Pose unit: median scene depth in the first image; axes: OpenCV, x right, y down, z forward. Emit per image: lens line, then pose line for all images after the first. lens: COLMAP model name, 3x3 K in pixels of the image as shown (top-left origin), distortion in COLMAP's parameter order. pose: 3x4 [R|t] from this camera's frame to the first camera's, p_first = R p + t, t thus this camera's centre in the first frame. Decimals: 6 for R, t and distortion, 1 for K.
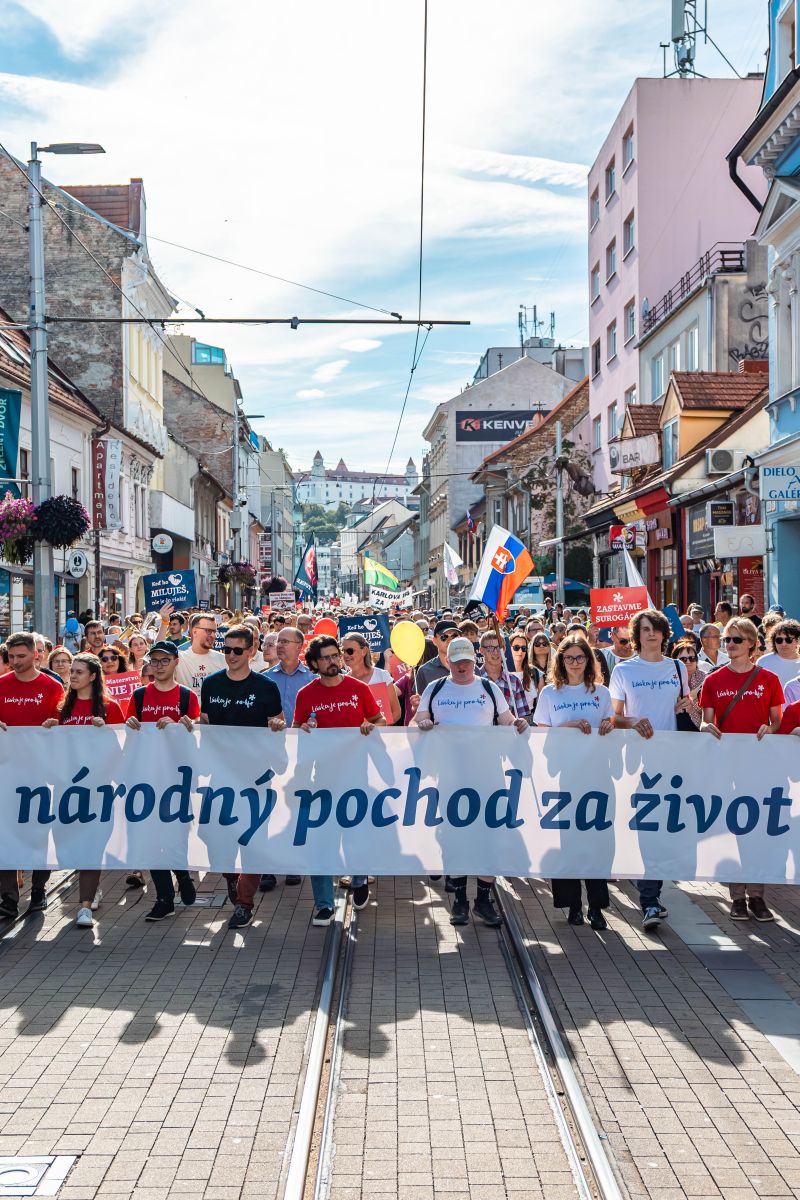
lens RADIAL K [[1661.5, 0, 400.0], [0, 1661.5, 600.0], [0, 0, 1]] dist [0.115030, -0.014752]
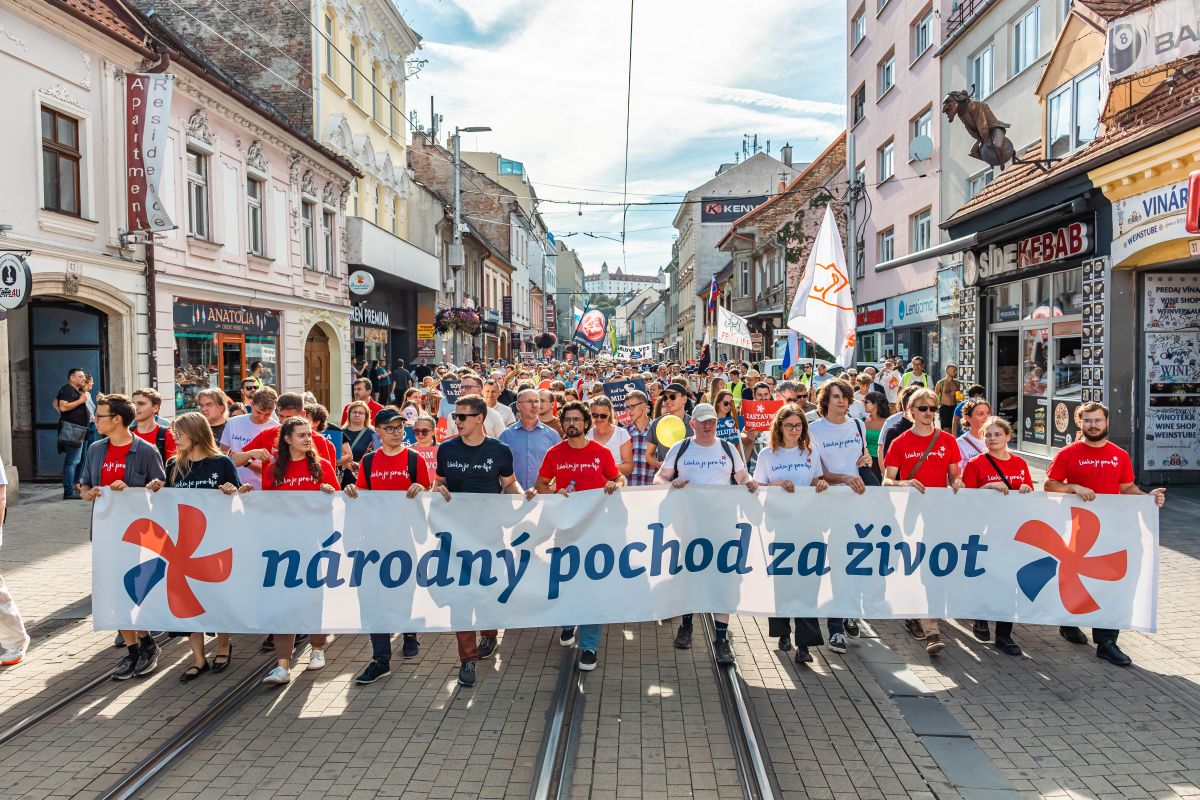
lens RADIAL K [[952.2, 0, 627.4], [0, 952.2, 399.0], [0, 0, 1]] dist [-0.004630, -0.002264]
pose [[0.999606, 0.003744, -0.027821, -0.000849], [-0.002385, 0.998808, 0.048746, -0.000573], [0.027970, -0.048660, 0.998424, 0.488369]]
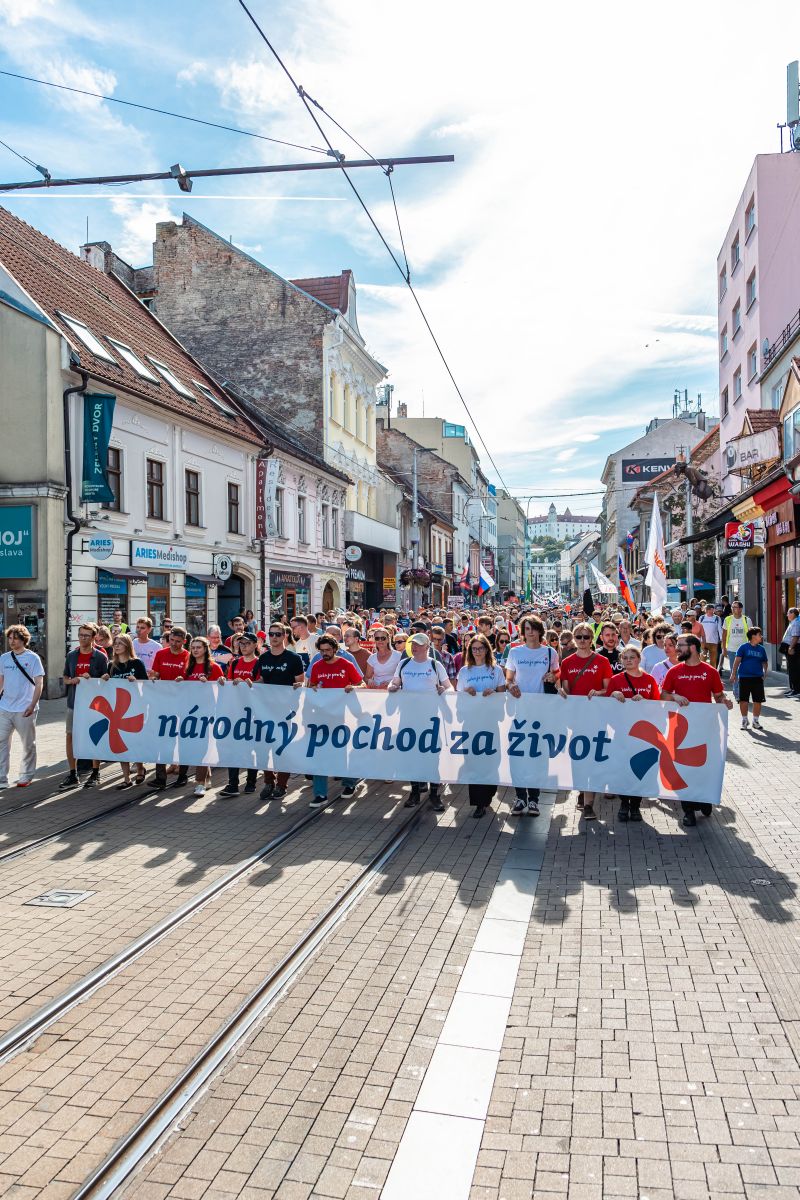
lens RADIAL K [[1009.9, 0, 400.0], [0, 1009.9, 600.0], [0, 0, 1]] dist [0.000590, -0.000294]
pose [[0.979095, -0.000996, -0.203401, 0.038650], [0.001572, 0.999995, 0.002671, -0.001394], [0.203397, -0.002935, 0.979092, 0.249242]]
